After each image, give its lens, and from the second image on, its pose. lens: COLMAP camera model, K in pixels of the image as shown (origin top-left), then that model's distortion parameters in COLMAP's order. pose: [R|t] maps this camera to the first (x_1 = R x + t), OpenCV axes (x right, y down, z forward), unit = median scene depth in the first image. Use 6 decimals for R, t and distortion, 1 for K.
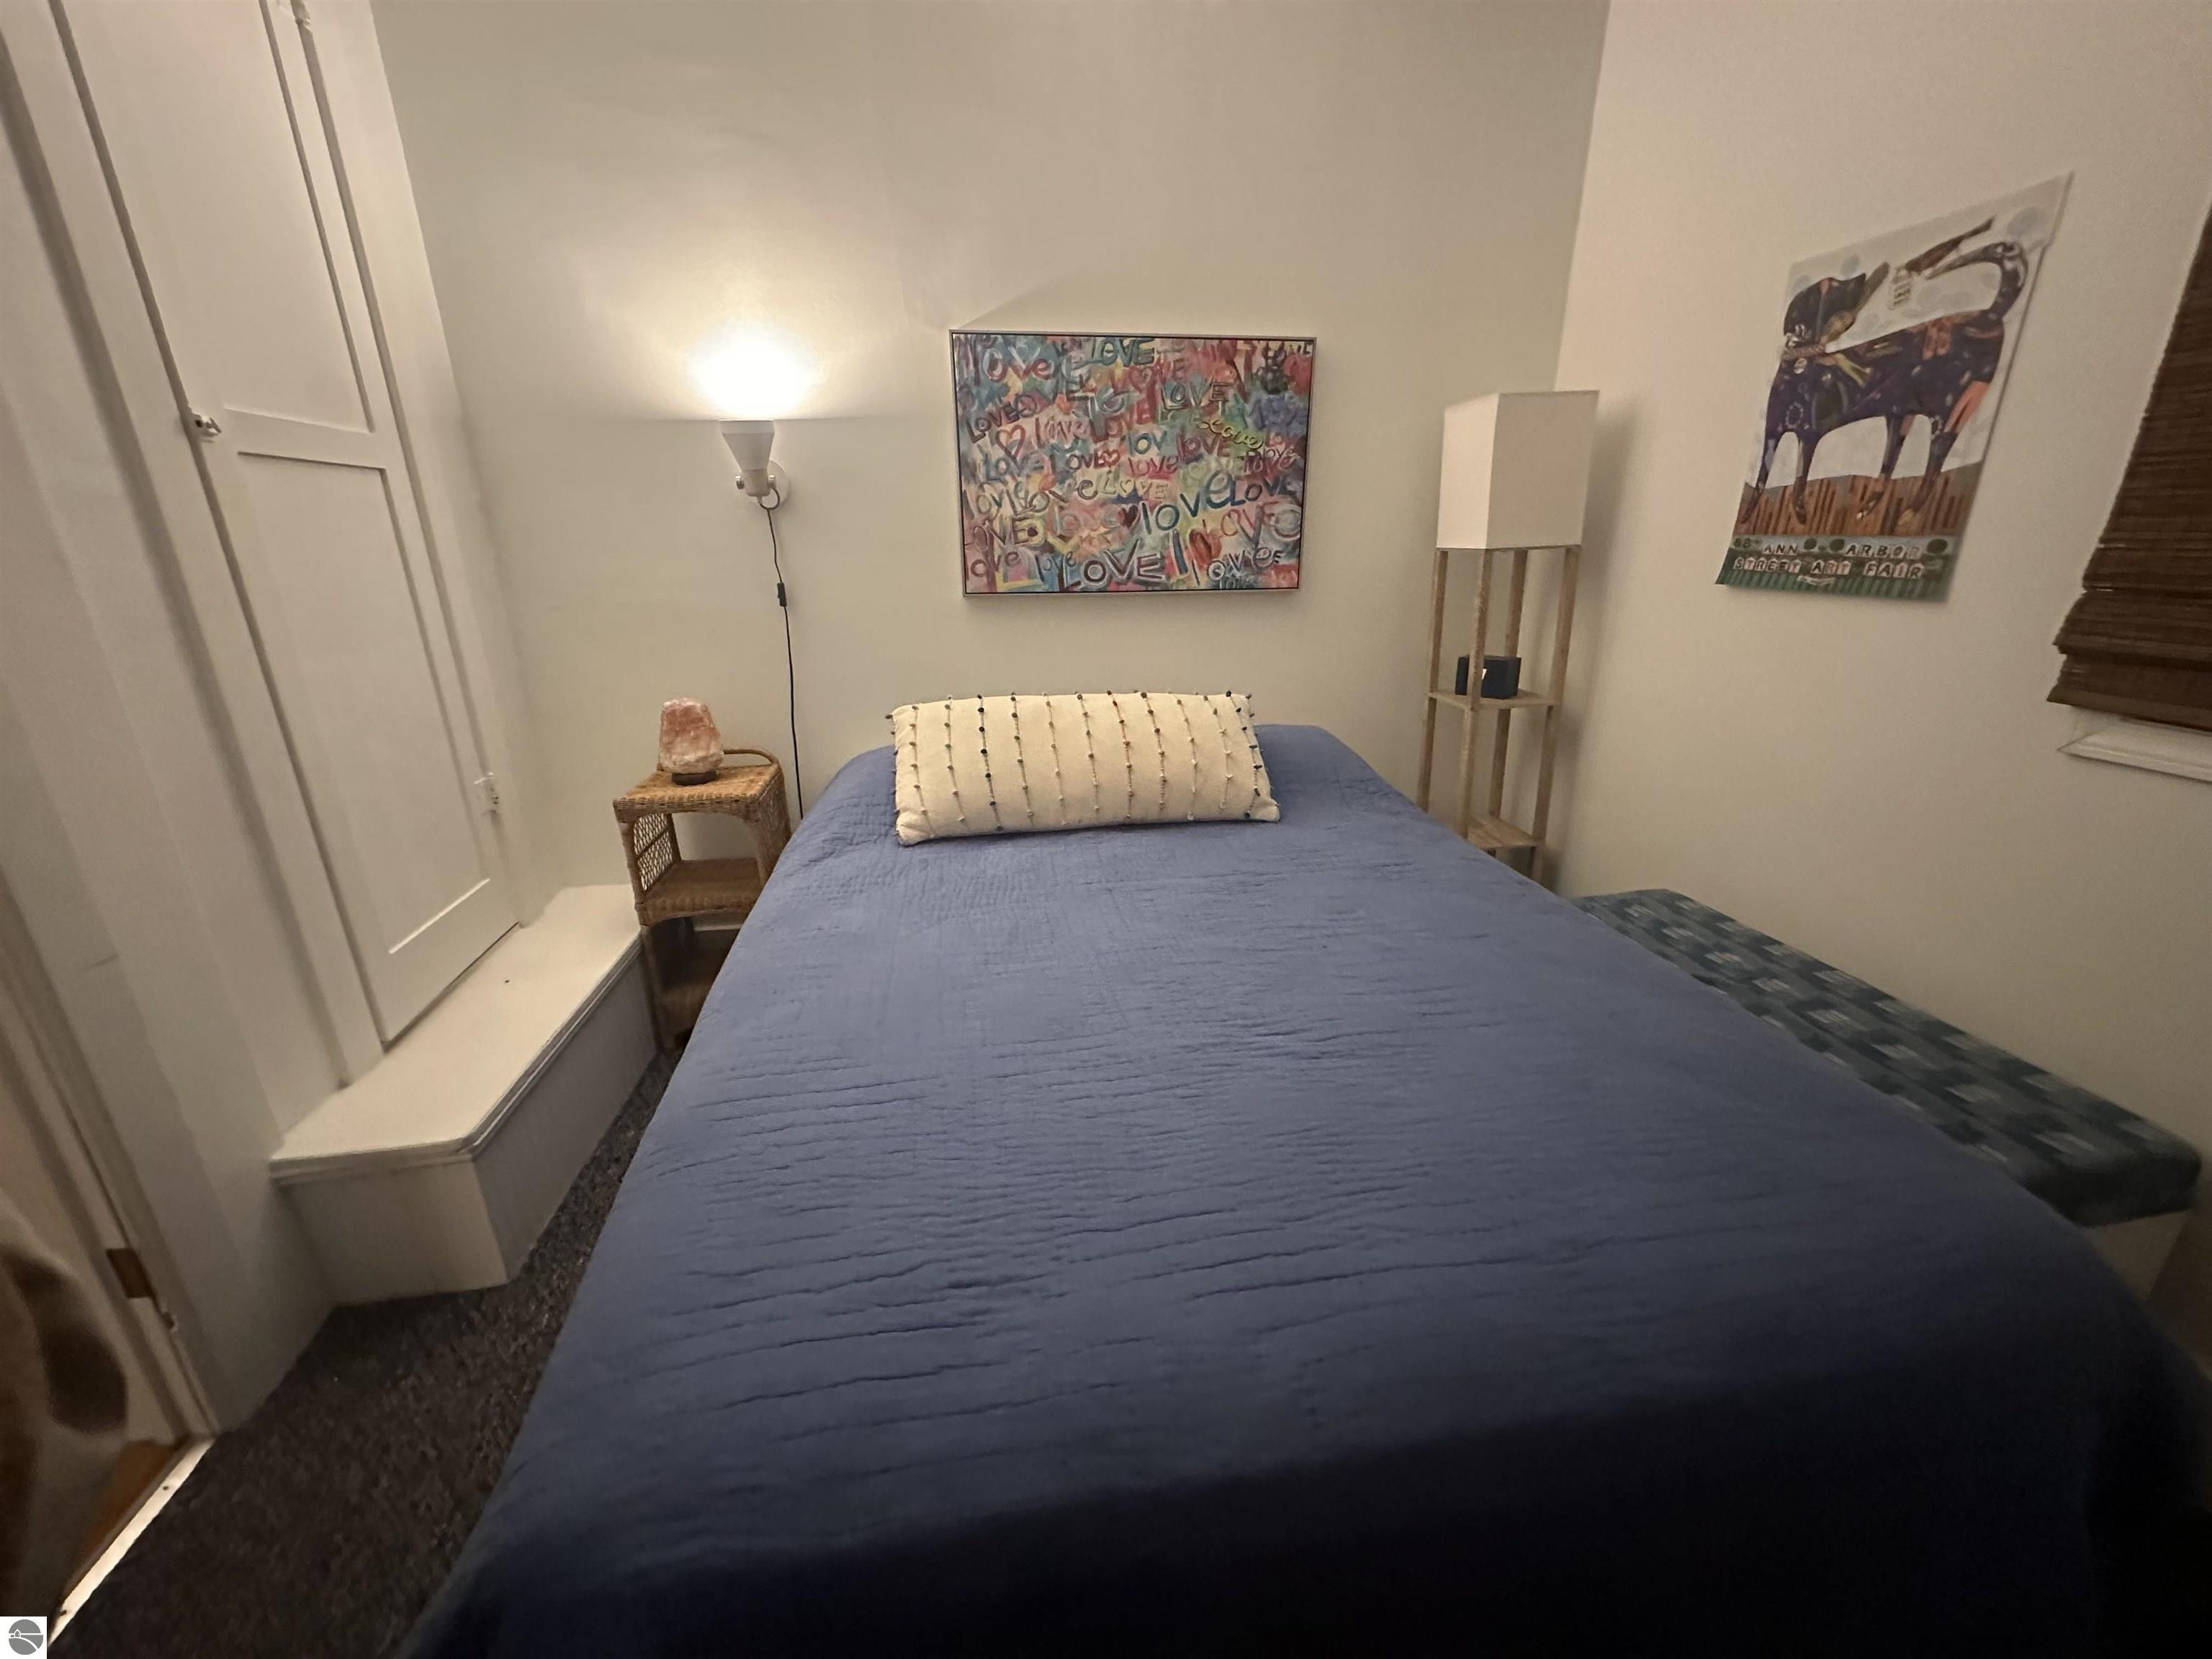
lens RADIAL K [[886.5, 0, 1107.8], [0, 886.5, 837.7], [0, 0, 1]] dist [0.002019, 0.000542]
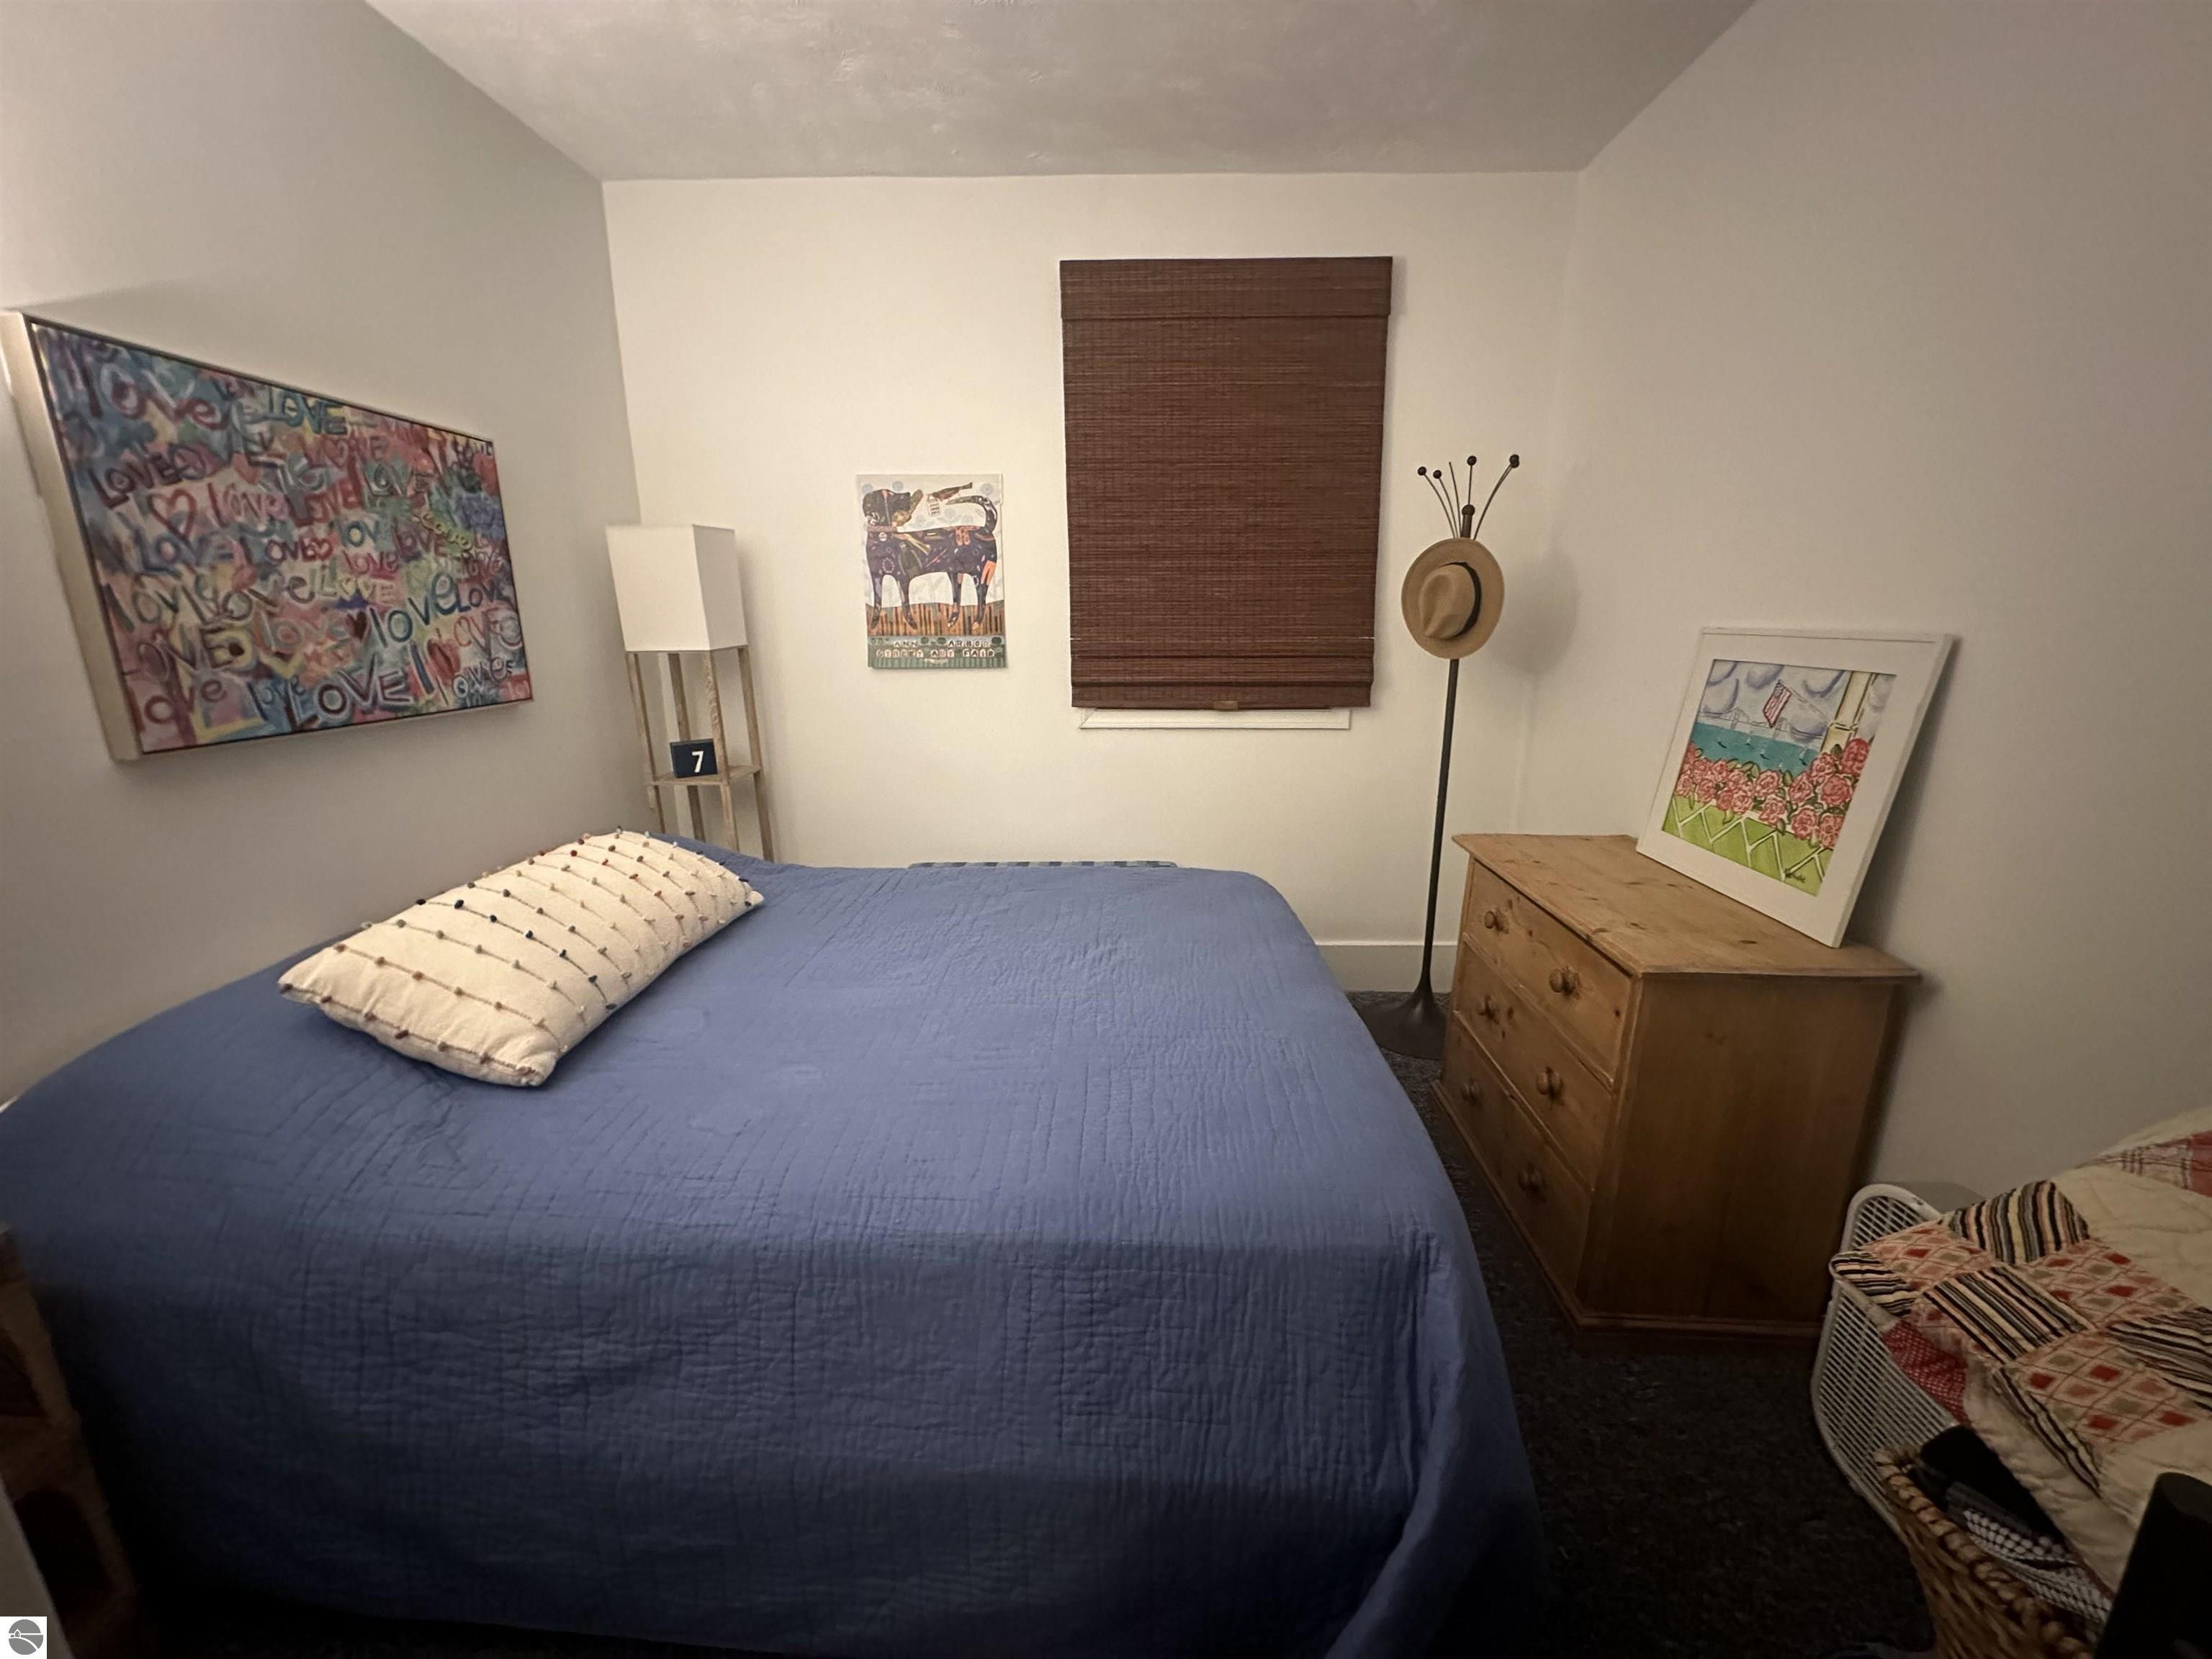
lens RADIAL K [[886.5, 0, 1113.7], [0, 886.5, 822.1], [0, 0, 1]] dist [0.002019, 0.000542]
pose [[0.168340, -0.220419, 0.960769, -0.654405], [0.327059, 0.931955, 0.156503, -0.120012], [-0.929889, 0.287883, 0.228976, 0.292115]]
